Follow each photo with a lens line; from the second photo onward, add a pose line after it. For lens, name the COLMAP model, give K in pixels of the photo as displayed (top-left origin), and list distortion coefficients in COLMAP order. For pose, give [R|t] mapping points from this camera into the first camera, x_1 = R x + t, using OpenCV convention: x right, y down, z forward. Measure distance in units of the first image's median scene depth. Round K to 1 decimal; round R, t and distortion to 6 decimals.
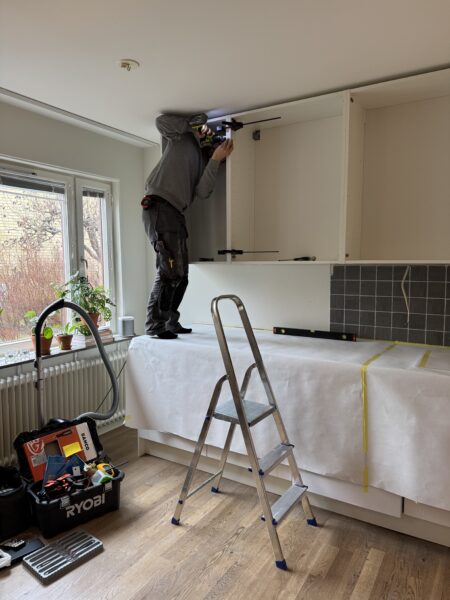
lens RADIAL K [[420.8, 0, 225.0], [0, 420.8, 301.4], [0, 0, 1]] dist [0.086989, -0.099812]
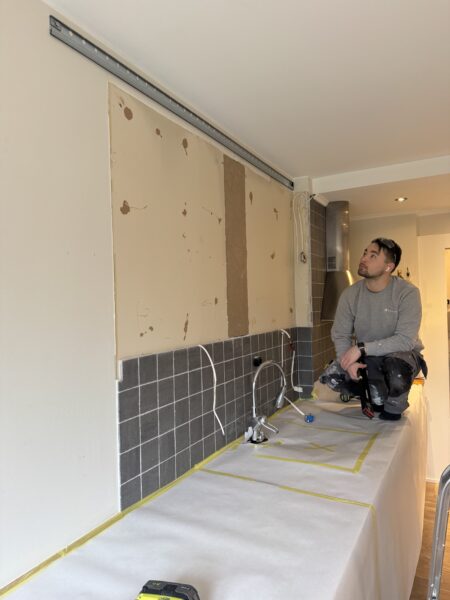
lens RADIAL K [[420.8, 0, 229.4], [0, 420.8, 301.9], [0, 0, 1]] dist [0.086989, -0.099812]
pose [[-0.055951, 0.007898, 0.998402, -0.232624], [0.125979, 0.992033, -0.000788, -0.137033], [-0.990454, 0.125734, -0.056500, 0.911380]]
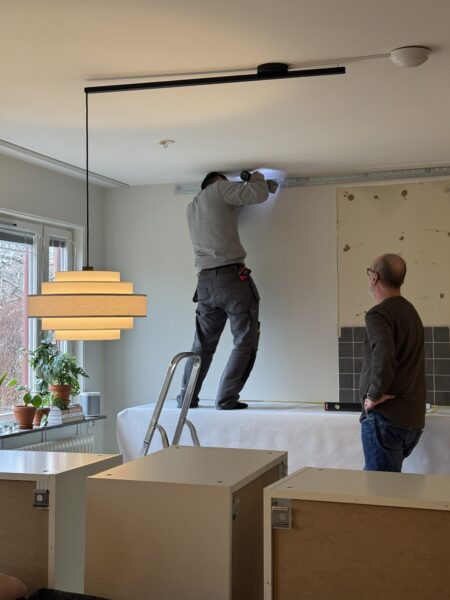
lens RADIAL K [[896.1, 0, 227.7], [0, 896.1, 304.9], [0, 0, 1]] dist [0.162762, 0.000000]
pose [[0.979972, 0.005421, 0.199061, -0.394338], [0.019991, 0.991901, -0.125427, 0.113821], [-0.198129, 0.126895, 0.971927, -0.913939]]
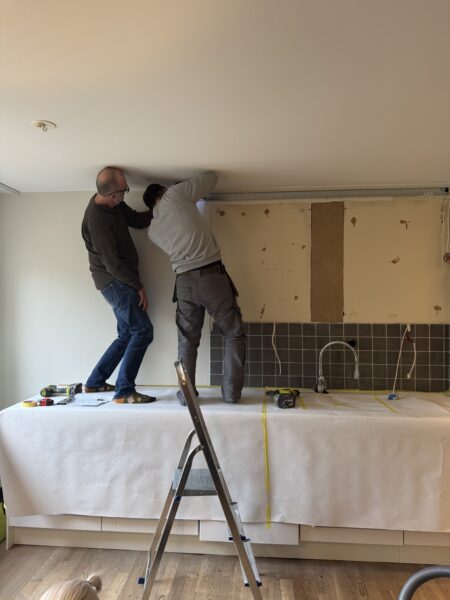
lens RADIAL K [[420.8, 0, 222.6], [0, 420.8, 299.4], [0, 0, 1]] dist [0.086989, -0.099812]
pose [[0.891561, 0.010013, 0.452789, -0.226132], [0.037014, 0.994800, -0.094881, -0.039441], [-0.451385, 0.101352, 0.886555, -0.002475]]
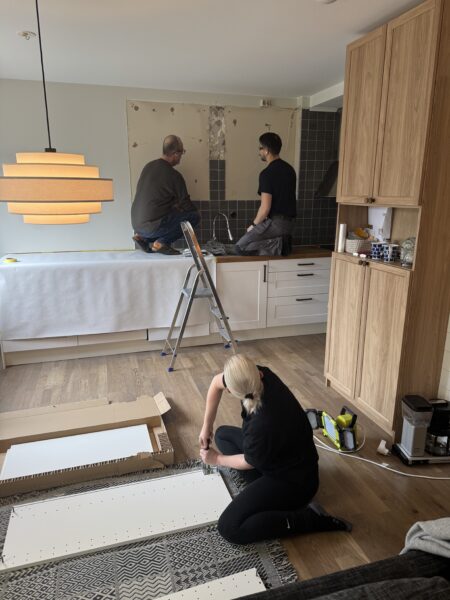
lens RADIAL K [[420.8, 0, 226.4], [0, 420.8, 300.0], [0, 0, 1]] dist [0.086989, -0.099812]
pose [[0.664215, -0.178496, 0.725919, -0.655394], [0.067516, 0.981430, 0.179546, 0.011891], [-0.744487, -0.070246, 0.663932, -0.224318]]
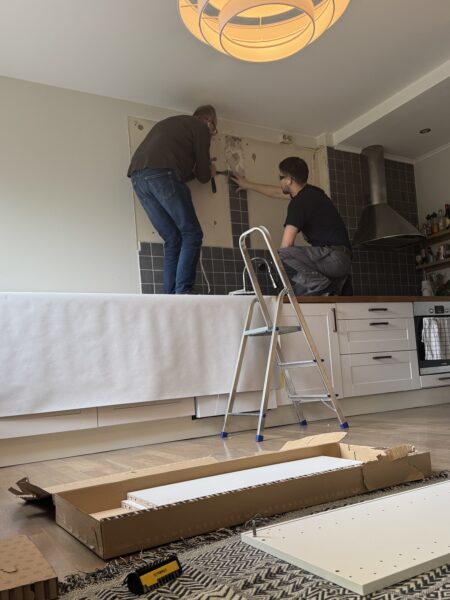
lens RADIAL K [[528.8, 0, 225.0], [0, 528.8, 350.1], [0, 0, 1]] dist [0.097436, -0.060971]
pose [[0.475238, 0.007034, 0.879829, -0.807977], [0.160069, 0.982590, -0.094317, 0.339601], [-0.865174, 0.185656, 0.465838, 0.261298]]
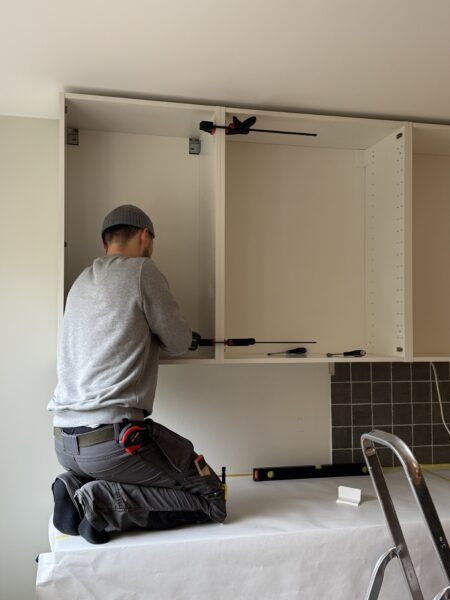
lens RADIAL K [[617.4, 0, 217.5], [0, 617.4, 294.3], [0, 0, 1]] dist [0.035986, 0.000000]
pose [[0.710660, 0.036342, 0.702597, -0.565147], [0.059994, 0.991897, -0.111989, -0.091879], [-0.700973, 0.121738, 0.702721, 0.442681]]
